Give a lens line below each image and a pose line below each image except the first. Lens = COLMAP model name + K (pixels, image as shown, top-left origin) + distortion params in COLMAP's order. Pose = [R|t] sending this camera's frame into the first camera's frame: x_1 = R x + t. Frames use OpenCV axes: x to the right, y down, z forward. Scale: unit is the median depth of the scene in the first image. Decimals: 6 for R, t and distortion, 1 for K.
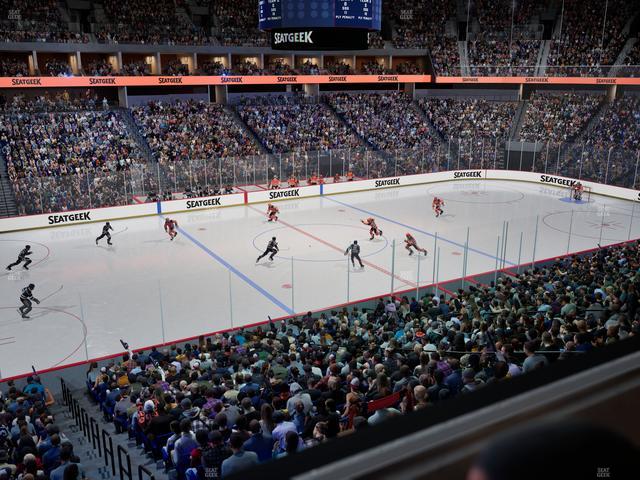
lens RADIAL K [[599.4, 0, 320.0], [0, 599.4, 240.0], [0, 0, 1]] dist [-0.000285, -0.002022]
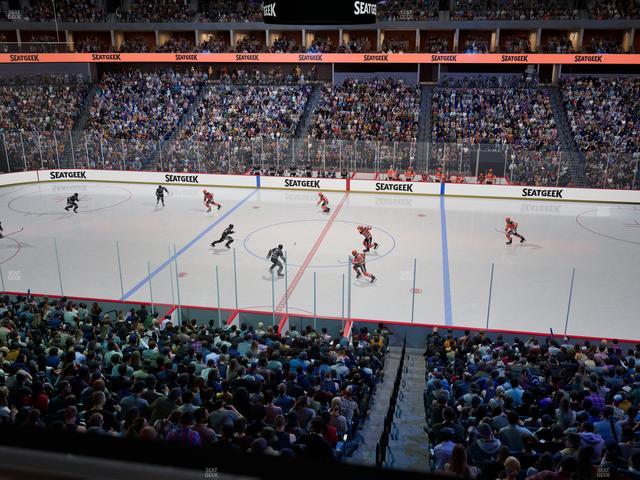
lens RADIAL K [[599.4, 0, 320.0], [0, 599.4, 240.0], [0, 0, 1]] dist [-0.000285, -0.002022]
pose [[0.764911, 0.198067, -0.612928, 0.388310], [-0.176401, 0.979585, 0.096410, -0.061159], [0.619511, 0.034376, 0.784235, 0.214103]]
